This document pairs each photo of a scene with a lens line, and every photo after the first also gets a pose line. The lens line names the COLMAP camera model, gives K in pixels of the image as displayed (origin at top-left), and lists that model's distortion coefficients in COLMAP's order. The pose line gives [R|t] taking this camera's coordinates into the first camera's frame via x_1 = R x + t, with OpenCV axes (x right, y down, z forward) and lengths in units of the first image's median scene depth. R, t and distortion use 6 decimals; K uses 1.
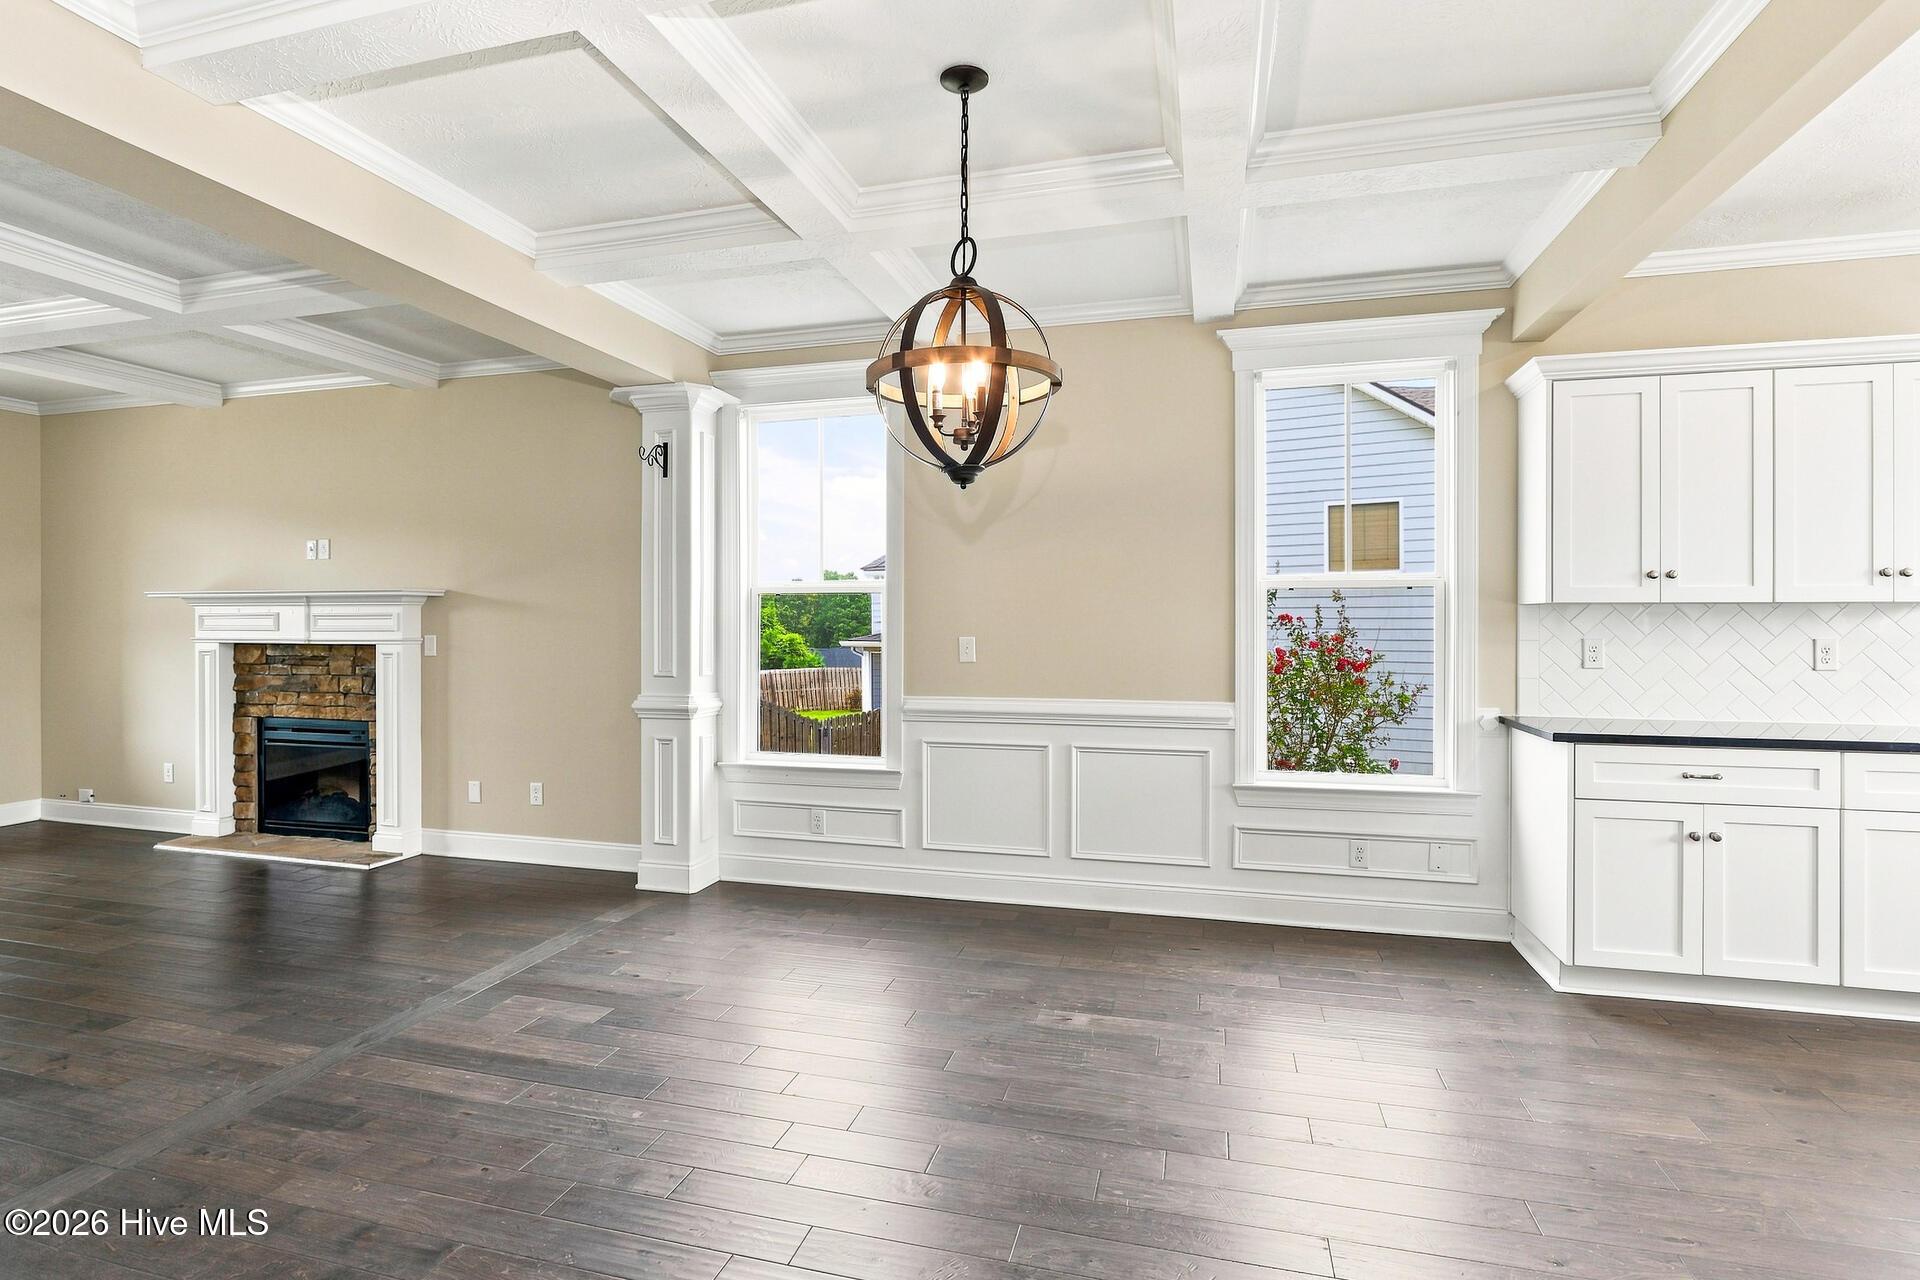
lens RADIAL K [[936.0, 0, 949.2], [0, 936.0, 626.1], [0, 0, 1]] dist [-0.018925, 0.002268]
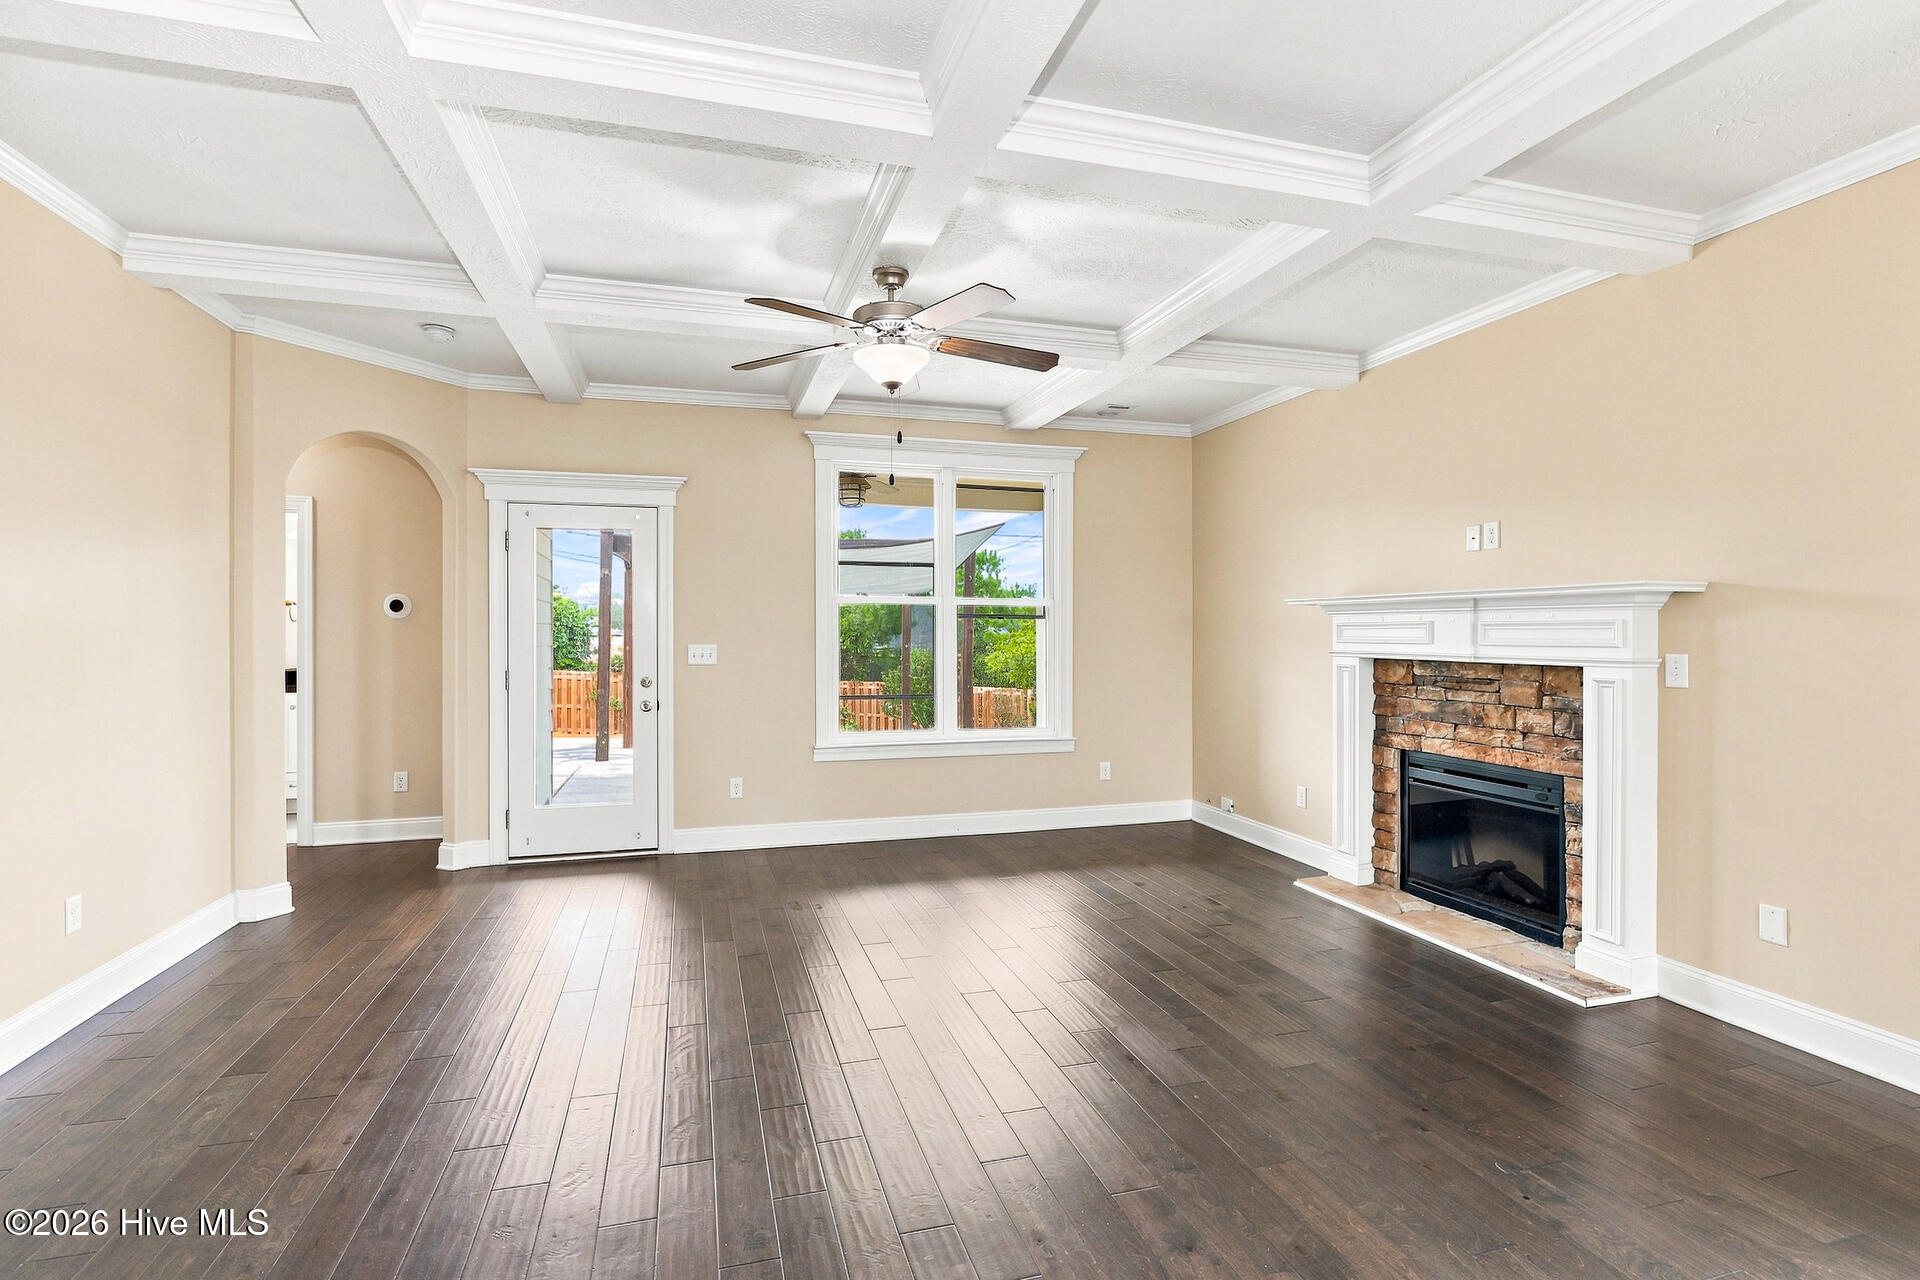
lens RADIAL K [[888.2, 0, 957.1], [0, 888.2, 634.4], [0, 0, 1]] dist [-0.003680, -0.000330]
pose [[0.530206, 0.002061, -0.847866, -0.296490], [-0.001185, 0.999998, 0.001690, -0.004037], [0.847868, 0.000109, 0.530207, 0.258071]]
